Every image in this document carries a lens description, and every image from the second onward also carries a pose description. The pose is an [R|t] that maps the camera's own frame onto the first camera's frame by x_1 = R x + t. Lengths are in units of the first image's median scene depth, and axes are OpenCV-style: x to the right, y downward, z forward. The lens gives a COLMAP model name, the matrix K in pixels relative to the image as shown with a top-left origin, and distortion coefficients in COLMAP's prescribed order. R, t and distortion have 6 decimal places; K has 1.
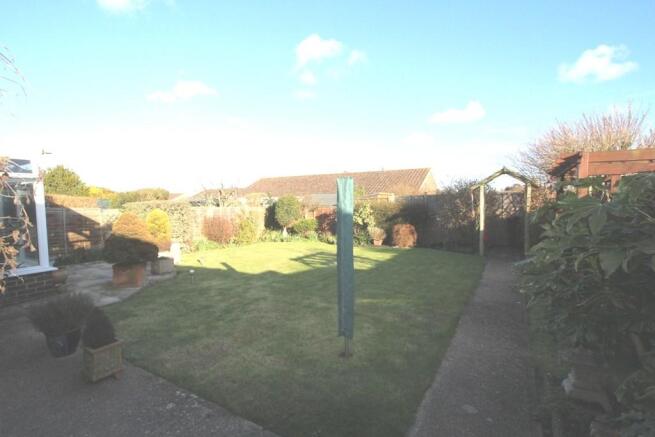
lens RADIAL K [[310.9, 0, 326.9], [0, 310.9, 221.3], [0, 0, 1]] dist [-0.017618, -0.000529]
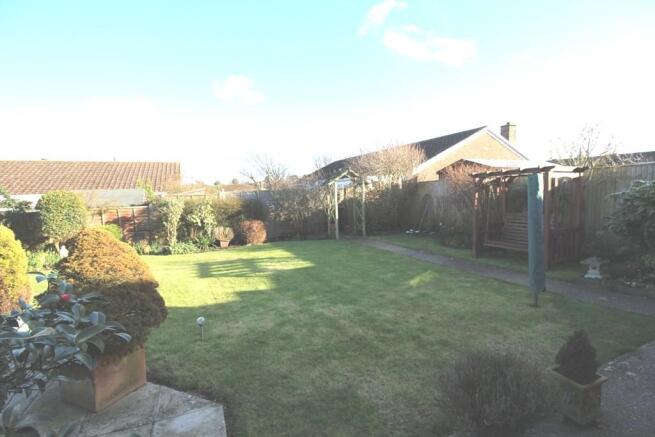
lens RADIAL K [[310.9, 0, 324.8], [0, 310.9, 214.9], [0, 0, 1]] dist [-0.017618, -0.000529]
pose [[0.588250, -0.066241, 0.805962, -0.411696], [0.073105, 0.996915, 0.028578, -0.020071], [-0.805368, 0.042108, 0.591277, 0.246871]]
